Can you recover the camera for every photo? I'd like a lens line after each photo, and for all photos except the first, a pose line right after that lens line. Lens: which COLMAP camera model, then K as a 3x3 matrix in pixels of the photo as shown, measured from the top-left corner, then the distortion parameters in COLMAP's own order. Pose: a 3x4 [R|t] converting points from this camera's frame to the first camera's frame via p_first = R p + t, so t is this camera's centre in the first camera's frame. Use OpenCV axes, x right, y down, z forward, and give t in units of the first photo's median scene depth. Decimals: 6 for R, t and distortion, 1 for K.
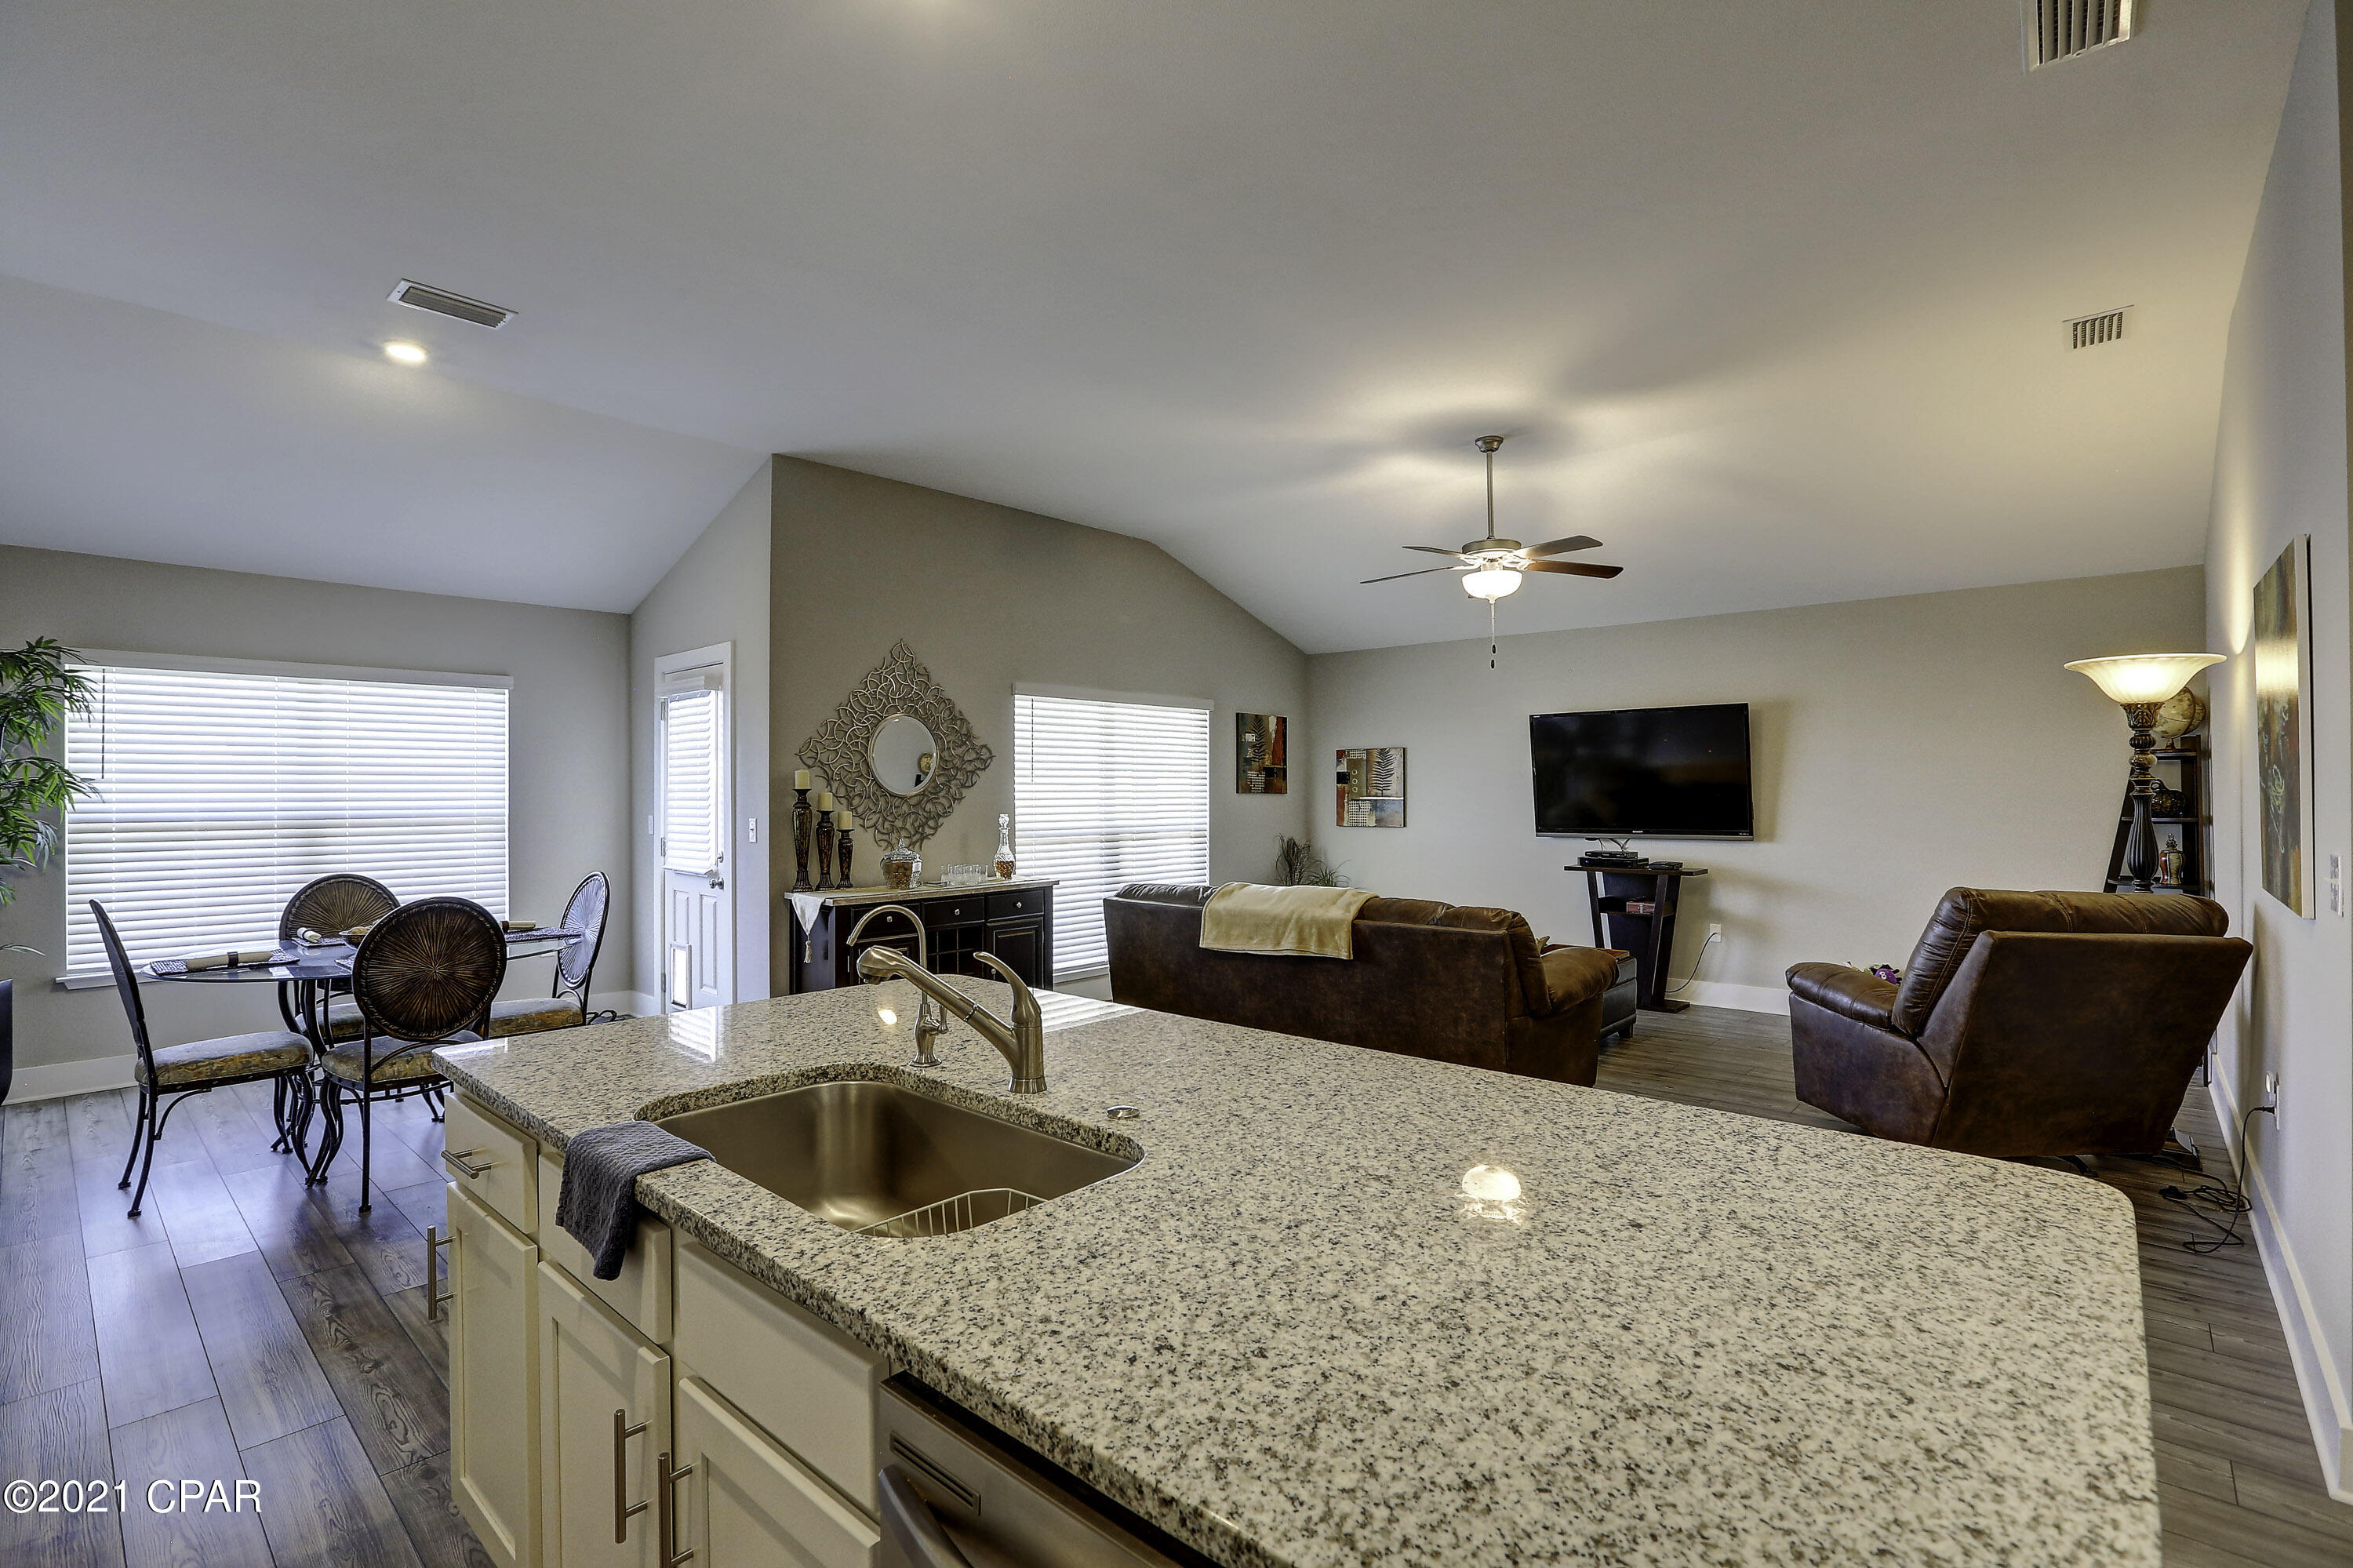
lens RADIAL K [[1078.3, 0, 1178.5], [0, 1078.3, 777.7], [0, 0, 1]] dist [-0.043767, 0.013205]
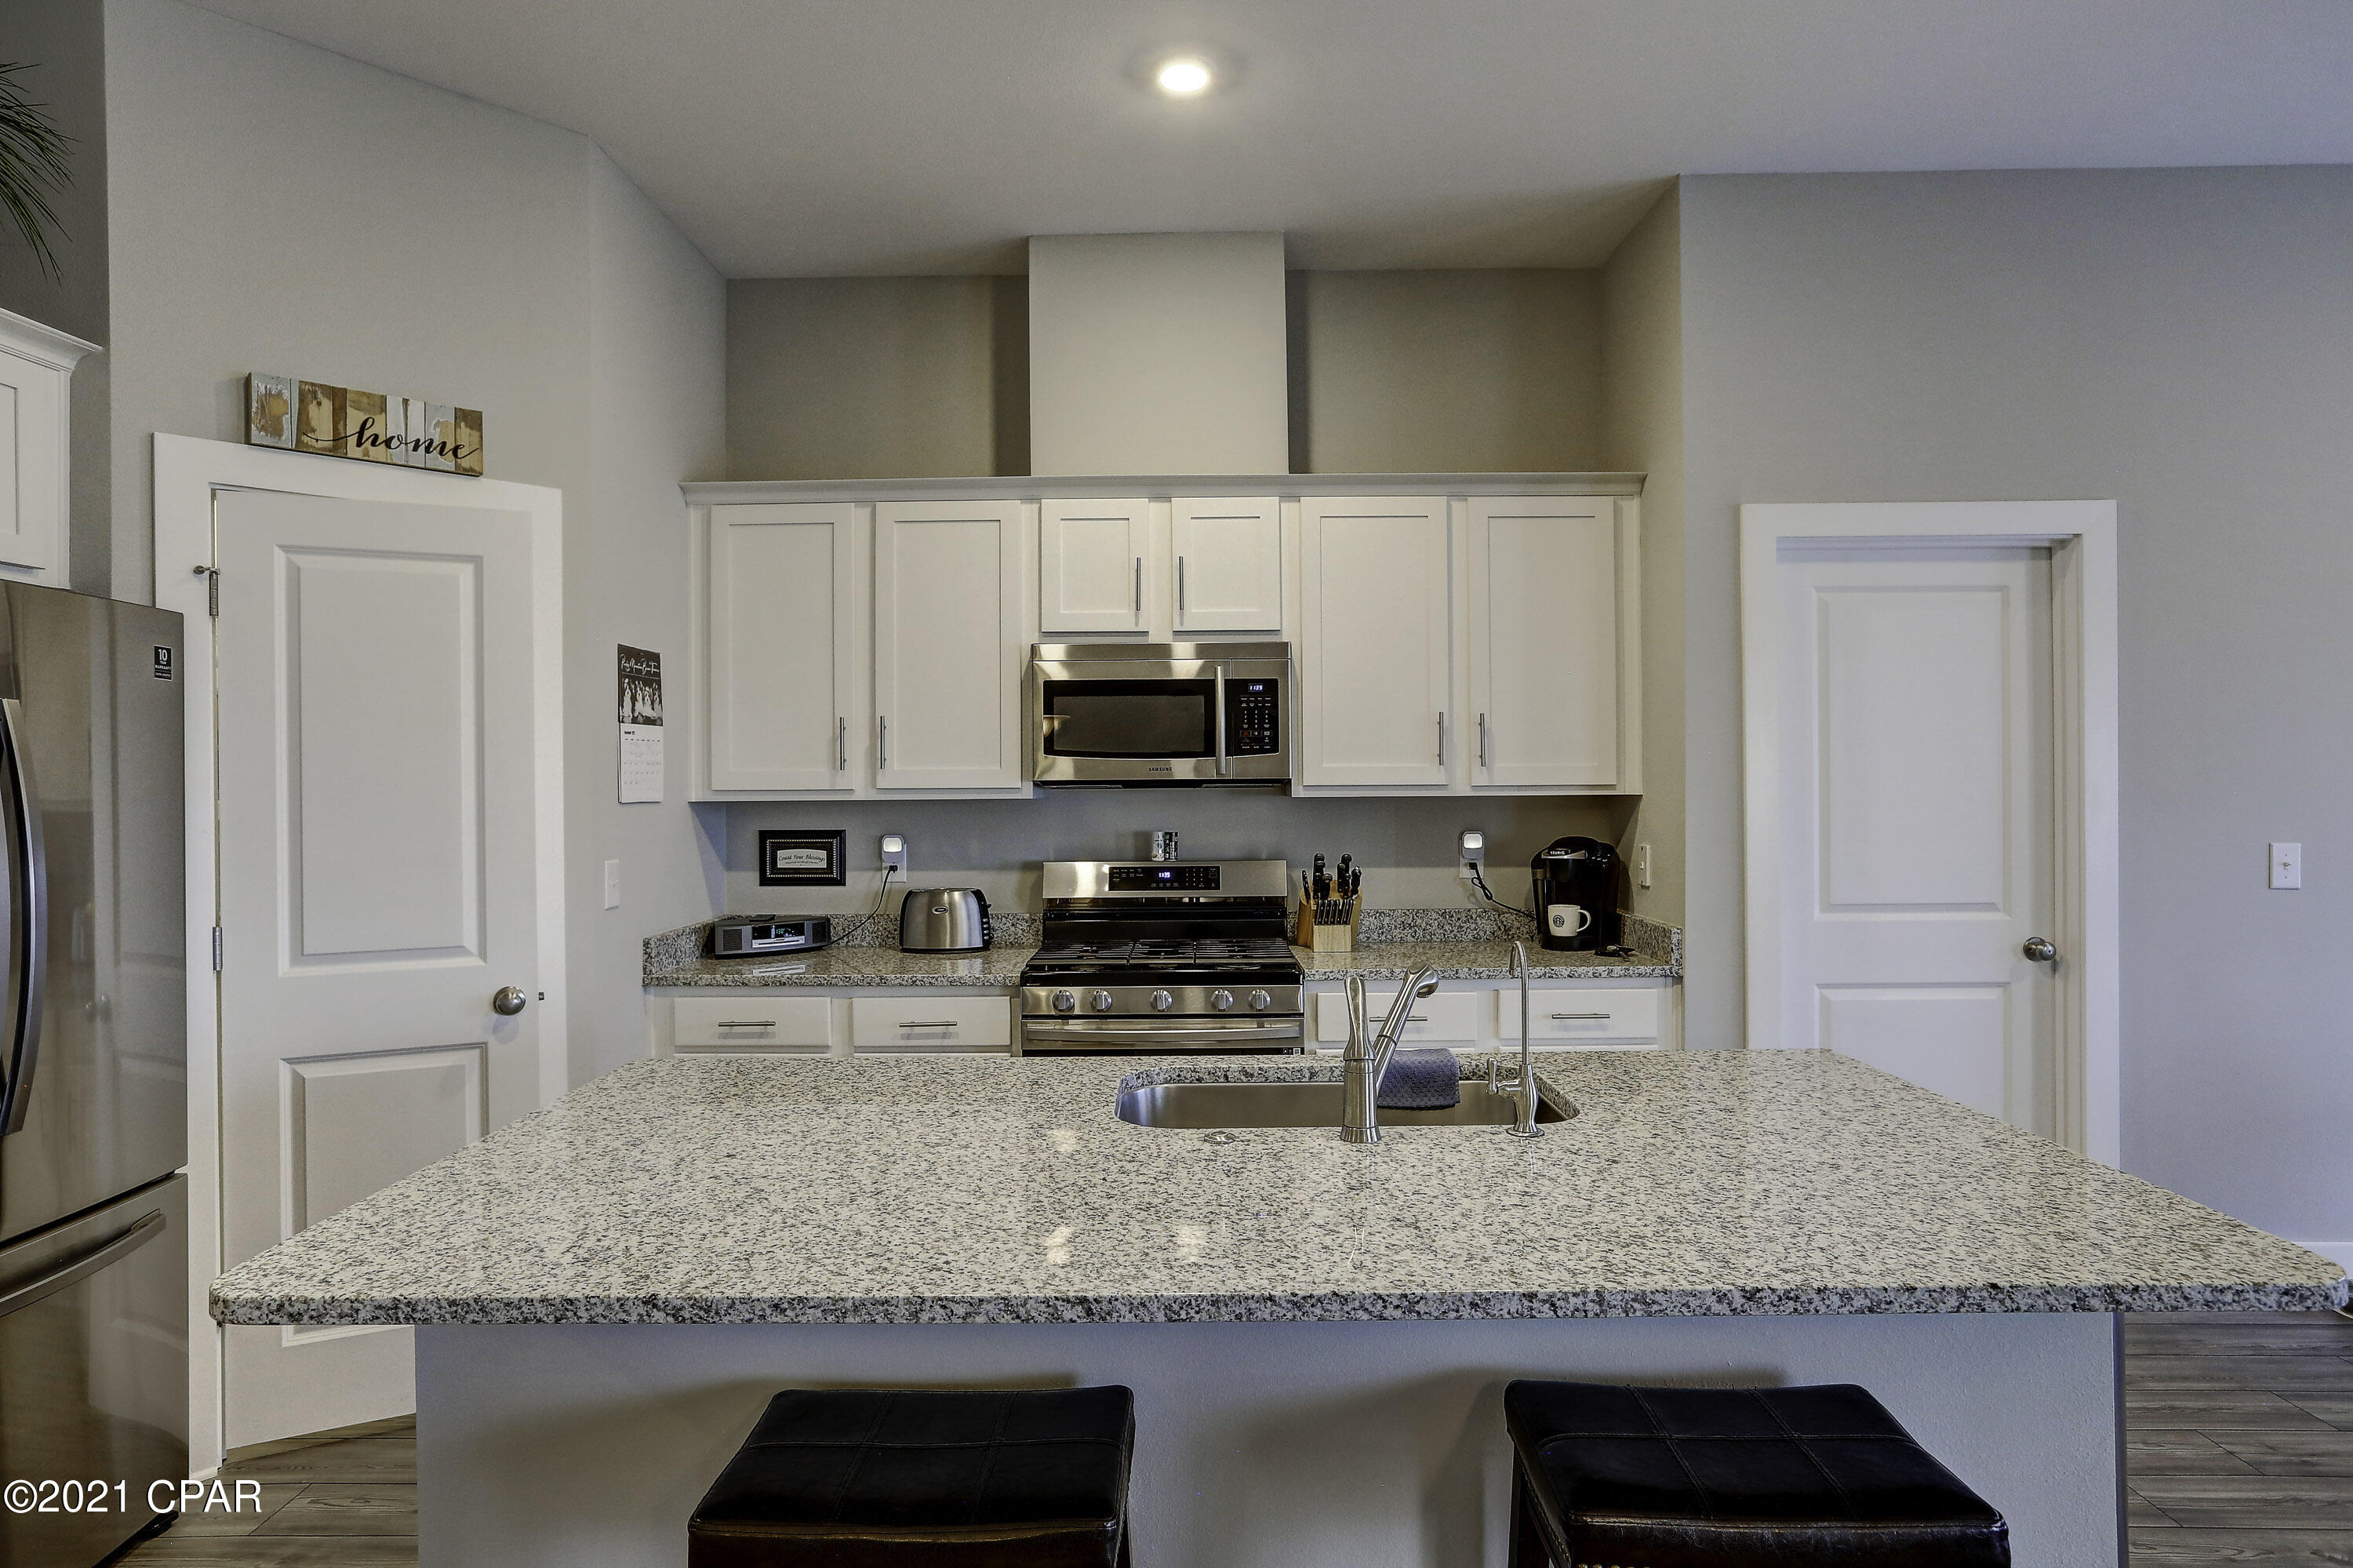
lens RADIAL K [[1304.2, 0, 1183.3], [0, 1304.2, 774.5], [0, 0, 1]] dist [-0.027552, 0.013791]
pose [[-0.749908, 0.007128, -0.661504, 0.196394], [0.017520, 0.999805, -0.009088, -0.005660], [0.661310, -0.018405, -0.749887, 0.474437]]
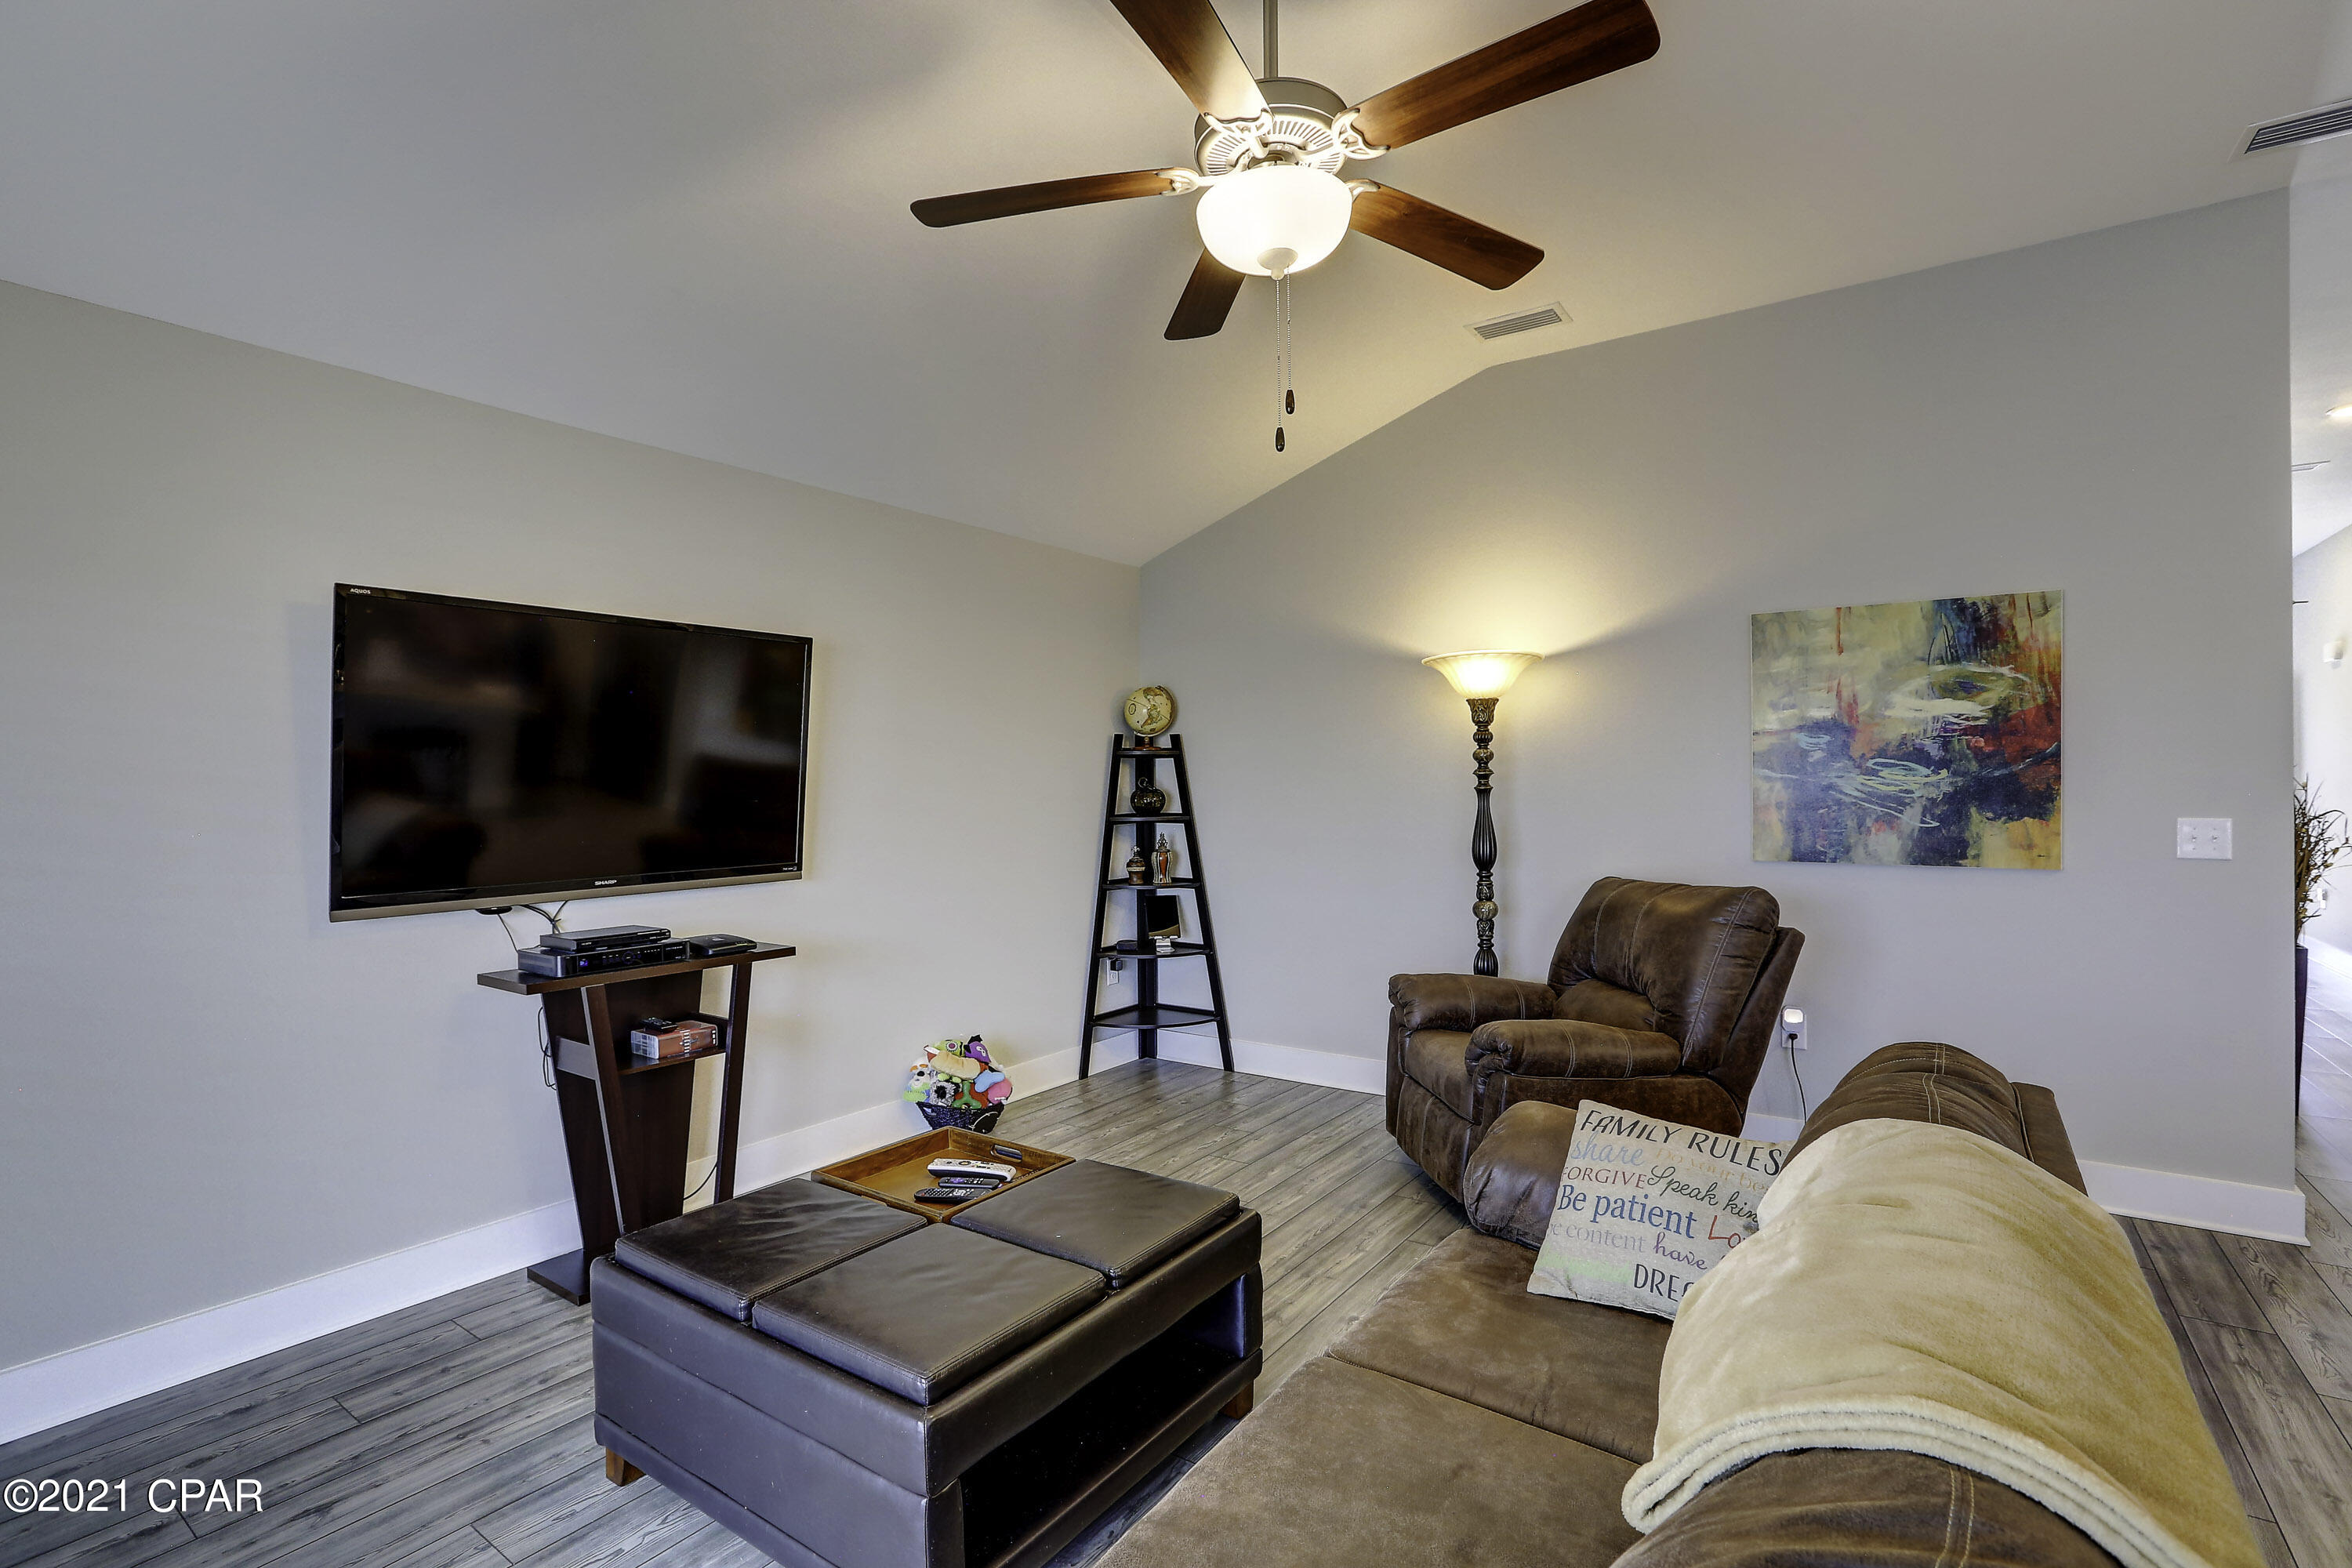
lens RADIAL K [[1077.8, 0, 1178.8], [0, 1077.8, 782.9], [0, 0, 1]] dist [-0.043767, 0.013205]
pose [[-0.112638, 0.009944, 0.993586, -0.062399], [-0.000626, 0.999949, -0.010079, 0.013818], [-0.993636, -0.001757, -0.112626, 0.918365]]
